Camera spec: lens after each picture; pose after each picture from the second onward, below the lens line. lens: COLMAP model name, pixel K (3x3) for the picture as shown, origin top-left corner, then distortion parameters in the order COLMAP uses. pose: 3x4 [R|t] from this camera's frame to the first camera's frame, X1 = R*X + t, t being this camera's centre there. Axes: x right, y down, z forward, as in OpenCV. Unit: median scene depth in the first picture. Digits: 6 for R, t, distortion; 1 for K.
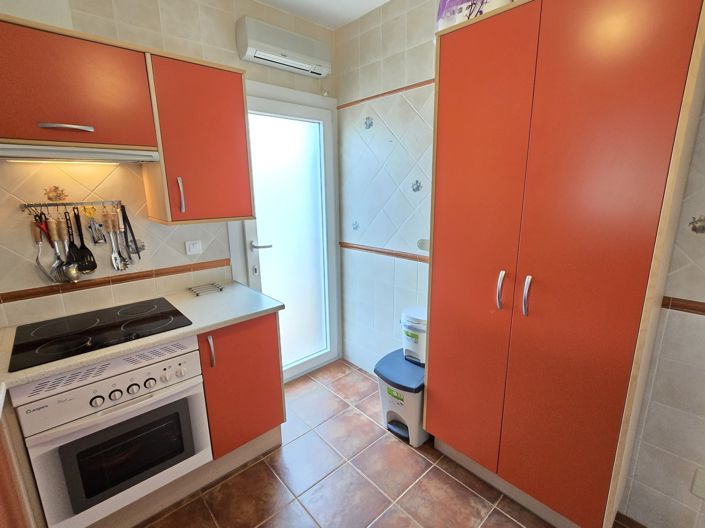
lens RADIAL K [[335.2, 0, 354.5], [0, 335.2, 262.9], [0, 0, 1]] dist [-0.006612, 0.001663]
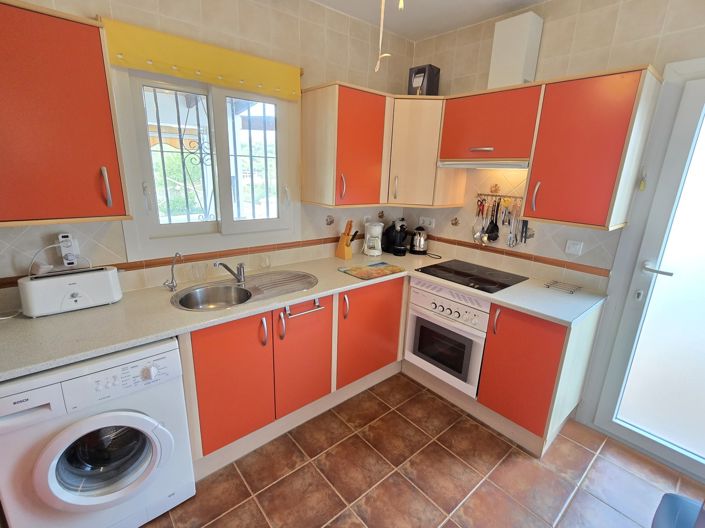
lens RADIAL K [[335.2, 0, 354.1], [0, 335.2, 264.6], [0, 0, 1]] dist [-0.006612, 0.001663]
pose [[-0.037226, 0.279507, -0.959422, 0.738512], [-0.254893, 0.925674, 0.279566, -0.146706], [0.966252, 0.254957, 0.036785, 0.387291]]
